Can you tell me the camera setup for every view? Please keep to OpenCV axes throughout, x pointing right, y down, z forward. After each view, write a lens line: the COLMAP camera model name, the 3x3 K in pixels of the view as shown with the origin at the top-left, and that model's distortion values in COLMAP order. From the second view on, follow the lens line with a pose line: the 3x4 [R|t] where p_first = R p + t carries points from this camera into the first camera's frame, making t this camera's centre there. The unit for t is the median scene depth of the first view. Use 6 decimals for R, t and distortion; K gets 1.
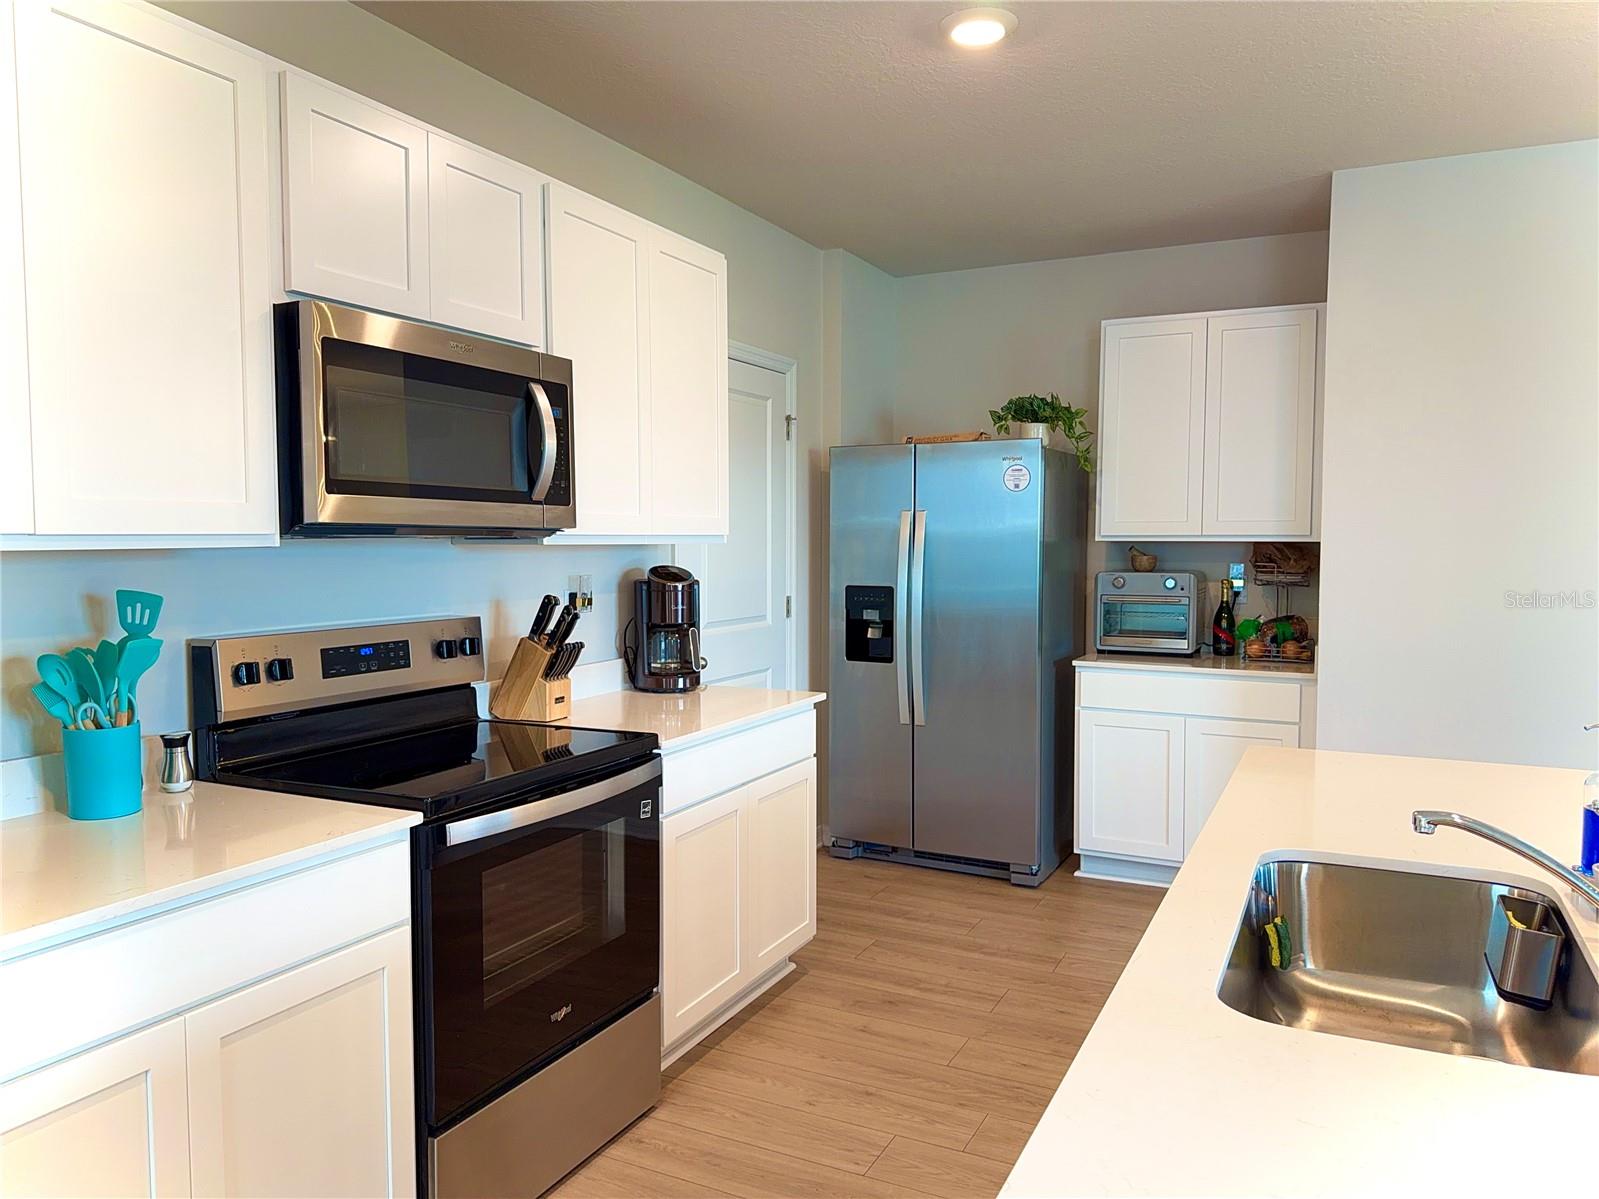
lens RADIAL K [[1141.4, 0, 799.5], [0, 1141.4, 599.5], [0, 0, 1]] dist [0.060769, -0.000101]
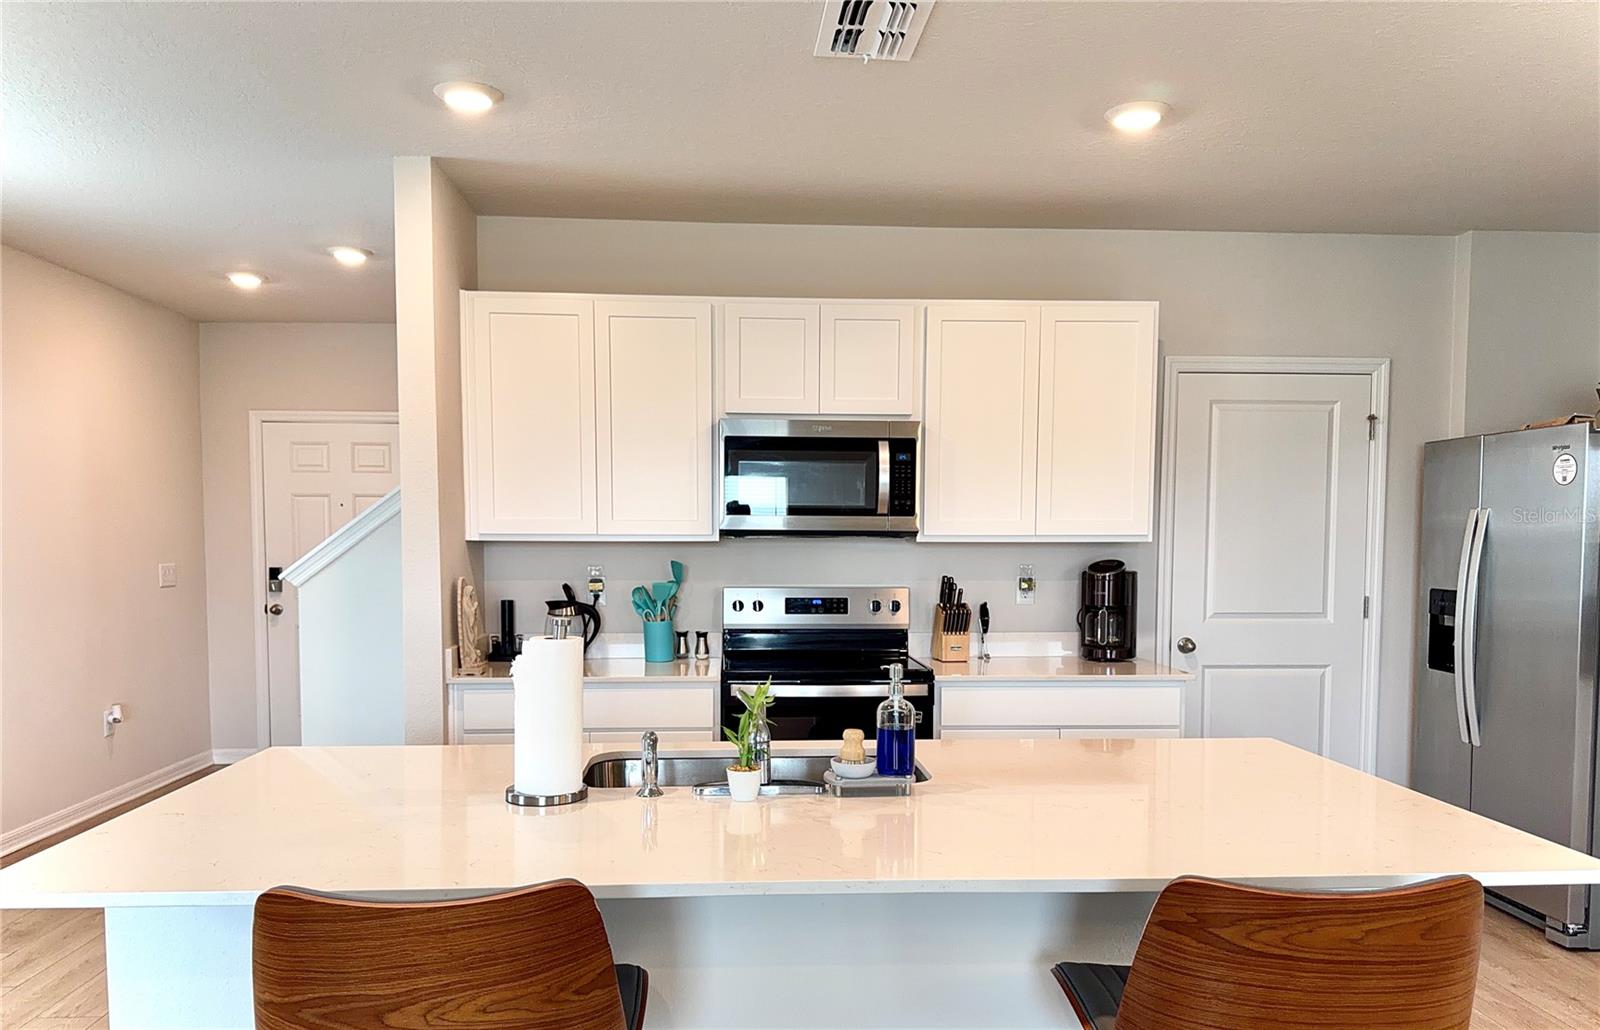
lens RADIAL K [[1119.1, 0, 796.4], [0, 1119.1, 606.3], [0, 0, 1]] dist [0.106569, -0.151020]
pose [[0.491069, 0.056306, -0.869299, 0.912799], [-0.051181, 0.998050, 0.035733, -0.006326], [0.869616, 0.026944, 0.492993, 0.110568]]
